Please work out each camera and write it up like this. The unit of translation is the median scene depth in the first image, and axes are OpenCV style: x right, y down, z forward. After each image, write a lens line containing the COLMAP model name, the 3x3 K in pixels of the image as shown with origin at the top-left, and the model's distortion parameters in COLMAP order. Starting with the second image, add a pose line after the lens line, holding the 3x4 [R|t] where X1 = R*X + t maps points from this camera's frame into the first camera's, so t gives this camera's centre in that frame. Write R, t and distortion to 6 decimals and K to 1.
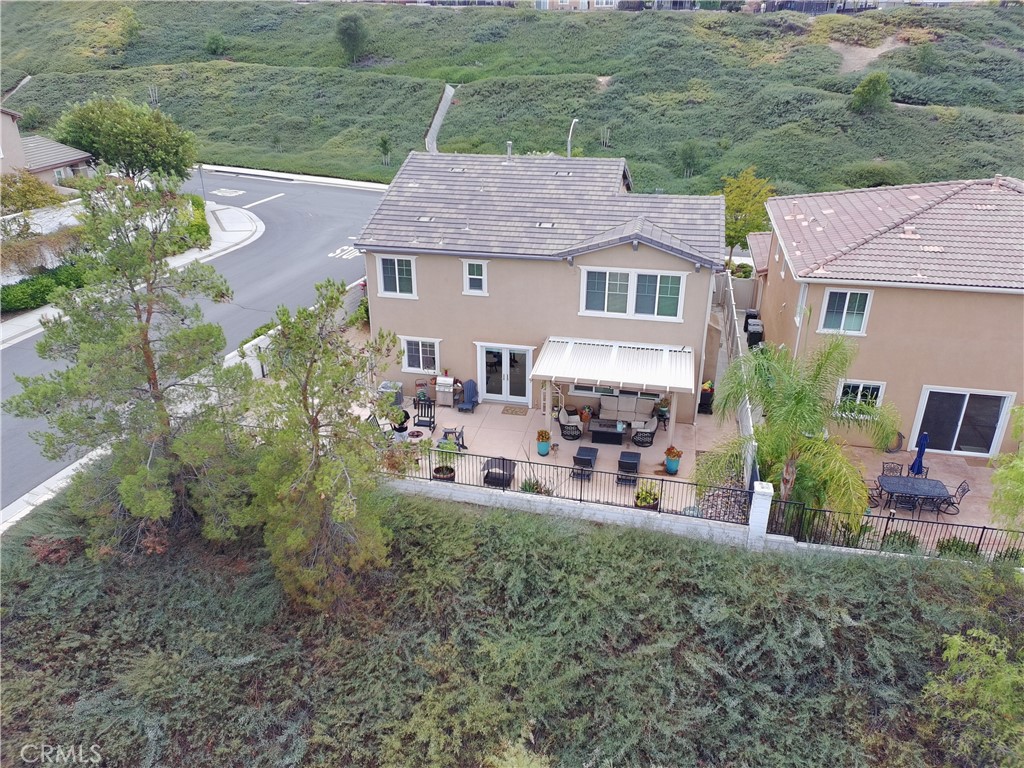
lens RADIAL K [[745.2, 0, 512.0], [0, 745.2, 384.0], [0, 0, 1]] dist [0.040232, -0.003942]
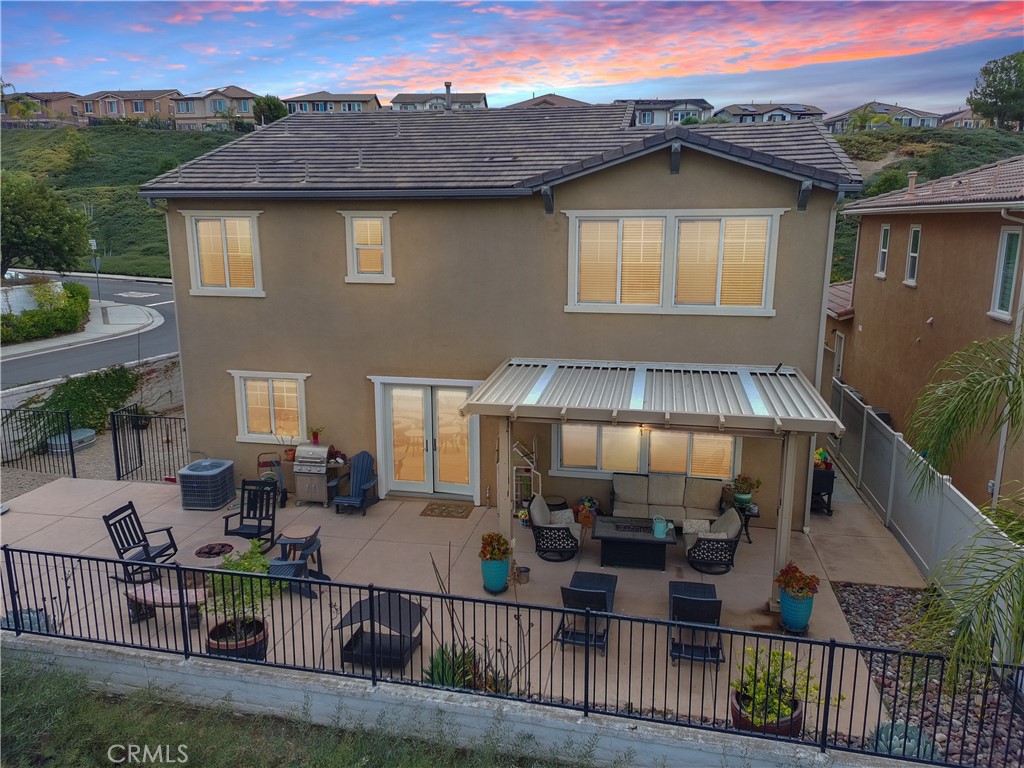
lens RADIAL K [[735.2, 0, 512.0], [0, 735.2, 384.0], [0, 0, 1]] dist [0.087068, -0.069717]
pose [[0.999816, -0.005039, 0.018525, 0.043575], [0.009081, 0.974307, -0.225039, 0.072425], [-0.016915, 0.225166, 0.974174, 0.528617]]
